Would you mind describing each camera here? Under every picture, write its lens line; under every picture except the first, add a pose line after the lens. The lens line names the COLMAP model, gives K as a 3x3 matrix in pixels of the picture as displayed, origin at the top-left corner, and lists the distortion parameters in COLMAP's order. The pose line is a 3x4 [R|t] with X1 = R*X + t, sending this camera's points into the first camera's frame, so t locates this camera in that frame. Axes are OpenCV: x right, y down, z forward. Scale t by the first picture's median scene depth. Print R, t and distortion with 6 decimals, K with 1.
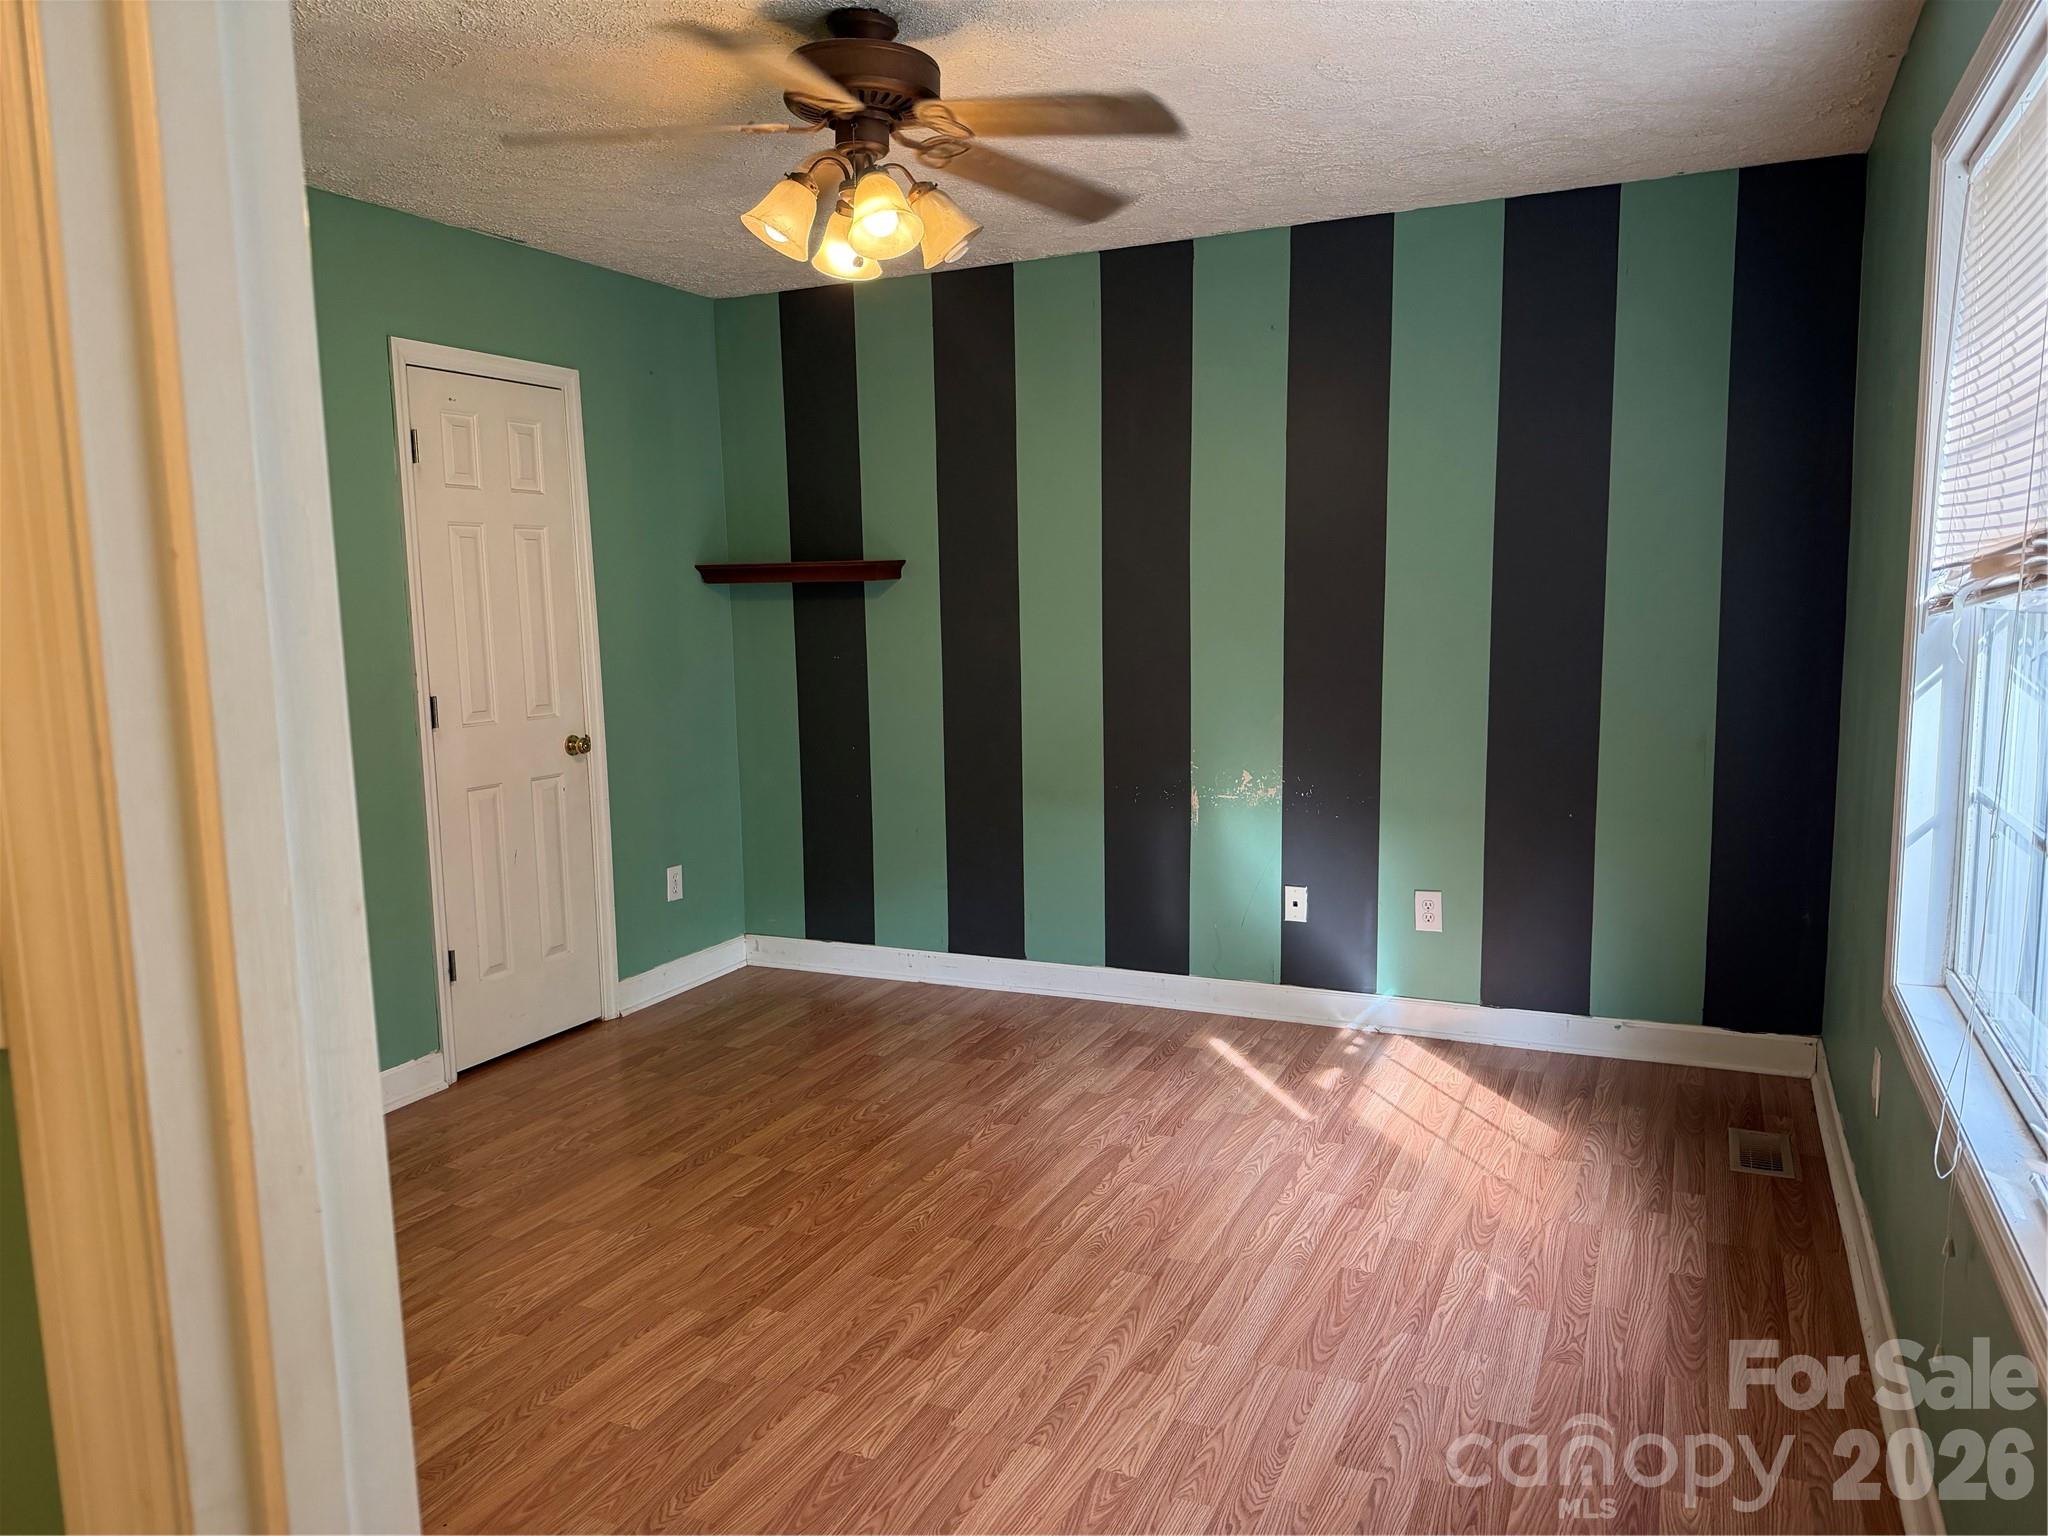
lens RADIAL K [[1438.1, 0, 1018.7], [0, 1438.1, 775.2], [0, 0, 1]] dist [0.043428, -0.059024]
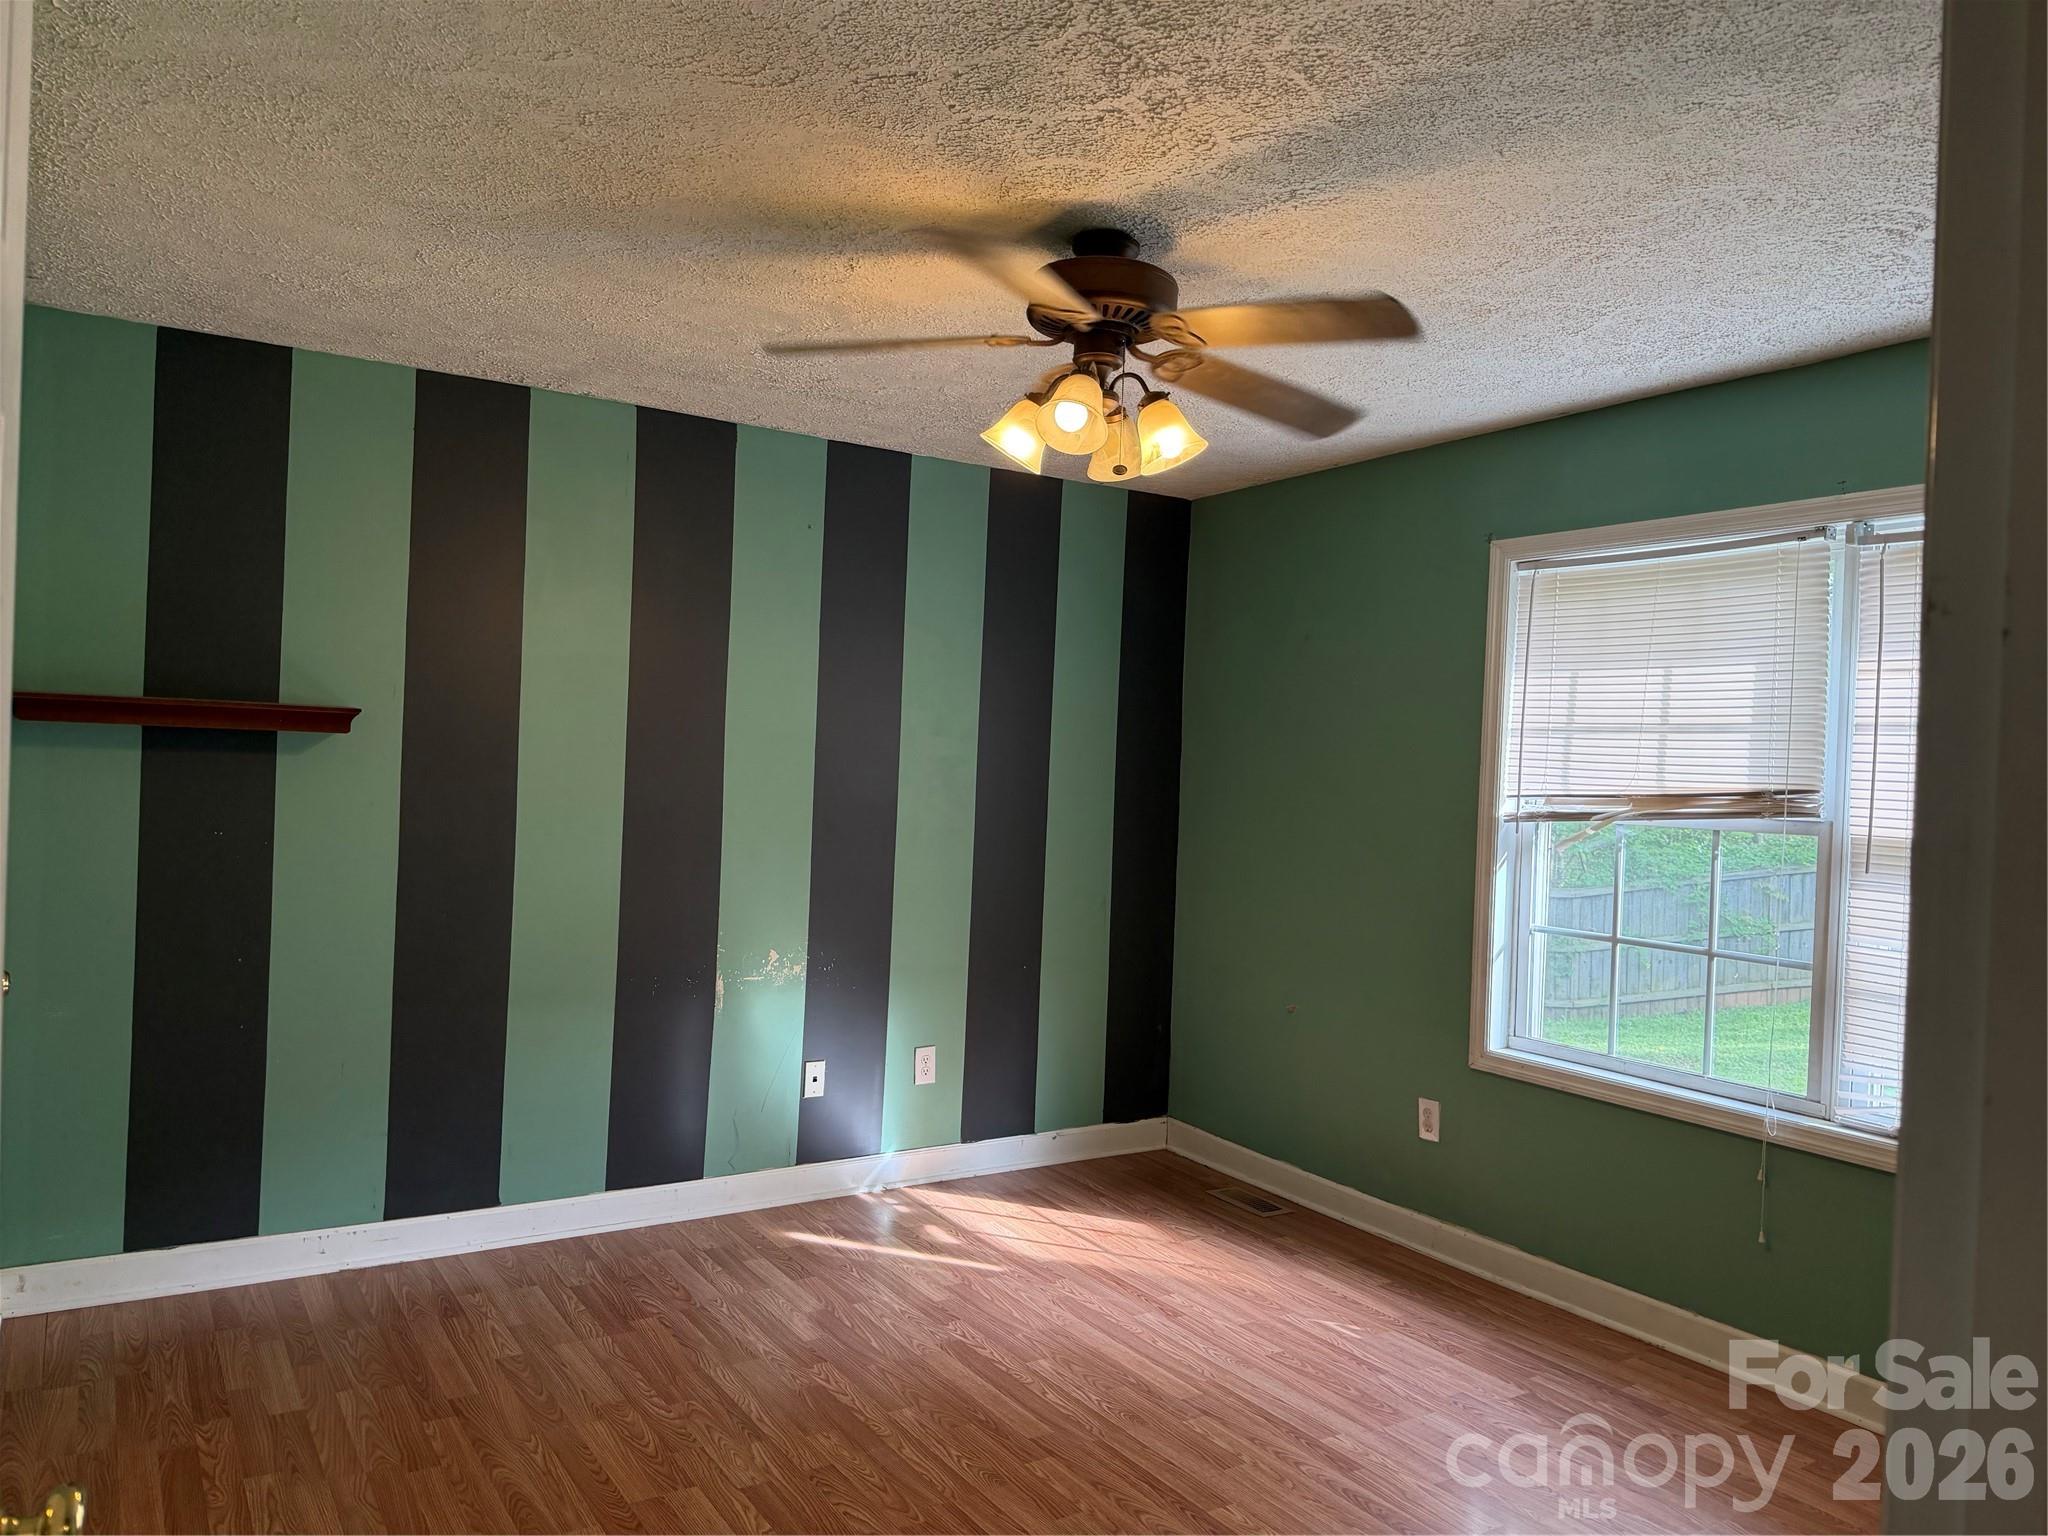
lens RADIAL K [[1438.1, 0, 1026.8], [0, 1438.1, 746.3], [0, 0, 1]] dist [0.043428, -0.059024]
pose [[0.533390, 0.052117, 0.844262, -0.602626], [0.060053, 0.993248, -0.099254, -0.033702], [-0.843735, 0.103642, 0.526659, 0.320365]]
